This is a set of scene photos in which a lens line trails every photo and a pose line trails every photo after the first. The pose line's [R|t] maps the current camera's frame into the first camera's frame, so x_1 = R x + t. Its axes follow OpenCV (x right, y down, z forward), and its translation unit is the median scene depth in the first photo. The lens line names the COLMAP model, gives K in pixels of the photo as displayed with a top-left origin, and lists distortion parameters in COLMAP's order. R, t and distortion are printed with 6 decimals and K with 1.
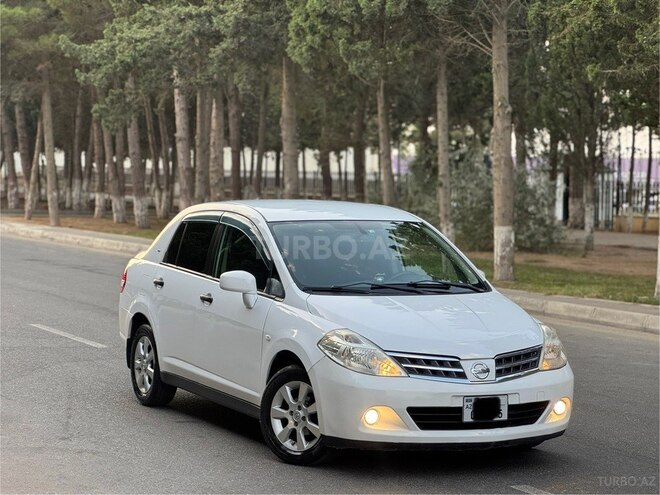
lens RADIAL K [[1609.7, 0, 330.0], [0, 1609.7, 247.5], [0, 0, 1]] dist [-0.054821, 3.774153]
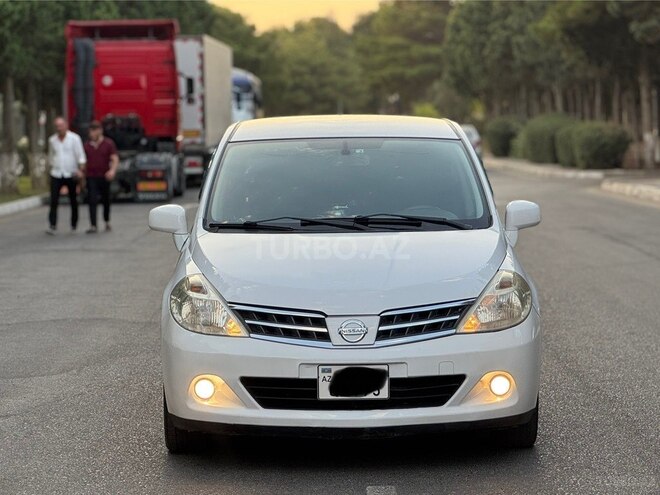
lens RADIAL K [[2112.0, 0, 330.0], [0, 2112.0, 247.5], [0, 0, 1]] dist [-0.357523, 11.463320]
pose [[0.903556, -0.004559, -0.428446, 0.454357], [0.008483, 0.999938, 0.007251, 0.028738], [0.428386, -0.010186, 0.903538, 0.116785]]
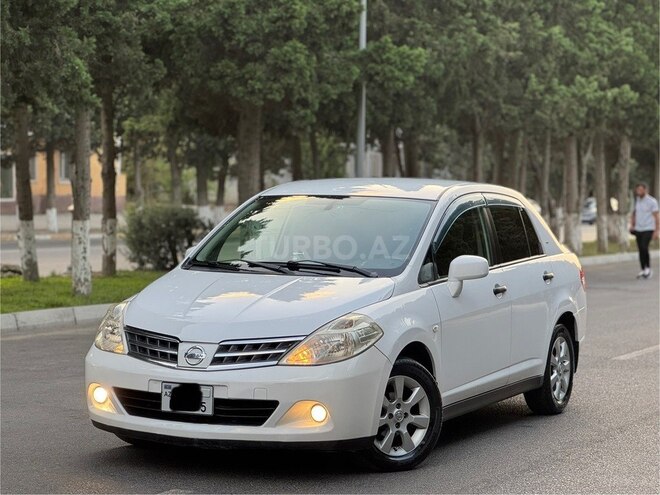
lens RADIAL K [[1609.7, 0, 330.0], [0, 1609.7, 247.5], [0, 0, 1]] dist [-0.054821, 3.774153]
pose [[0.627411, 0.024524, -0.778302, 0.745748], [-0.046066, 0.998922, -0.005659, 0.018099], [0.777325, 0.039403, 0.627864, 0.466019]]
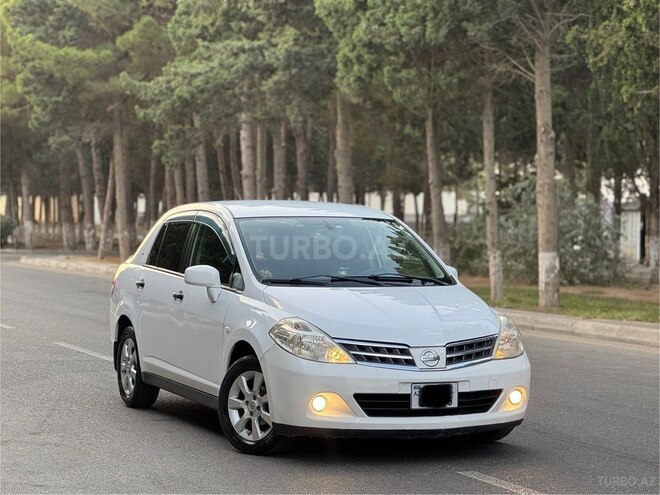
lens RADIAL K [[1609.7, 0, 330.0], [0, 1609.7, 247.5], [0, 0, 1]] dist [-0.054821, 3.774153]
pose [[0.998363, -0.006068, -0.056881, 0.081227], [0.004395, 0.999555, -0.029494, 0.033945], [0.057035, 0.029195, 0.997945, -0.002063]]
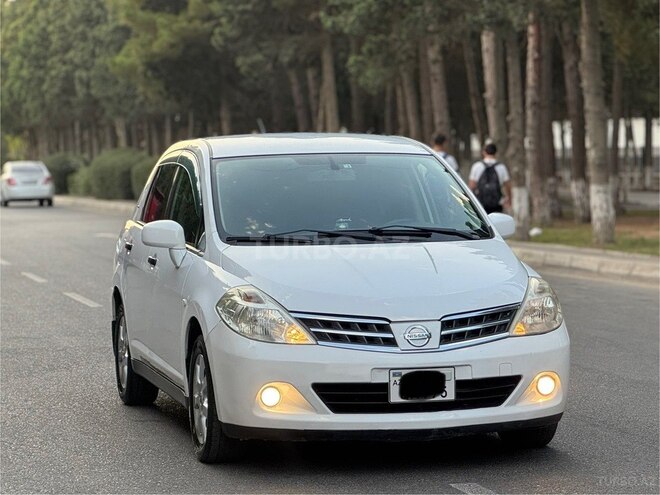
lens RADIAL K [[2150.2, 0, 330.0], [0, 2150.2, 247.5], [0, 0, 1]] dist [-0.130970, 1.203475]
pose [[0.975756, -0.024693, -0.217463, 0.251551], [0.023537, 0.999692, -0.007905, 0.038328], [0.217591, 0.002595, 0.976037, 0.001168]]
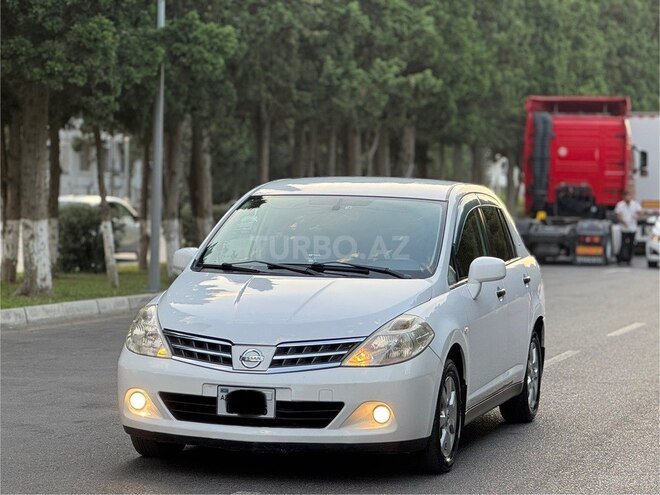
lens RADIAL K [[1984.1, 0, 330.0], [0, 1984.1, 247.5], [0, 0, 1]] dist [-0.434300, 13.042420]
pose [[0.754247, 0.019084, -0.656313, 0.743128], [-0.042078, 0.998928, -0.019310, 0.033333], [0.655241, 0.042181, 0.754241, 0.214834]]
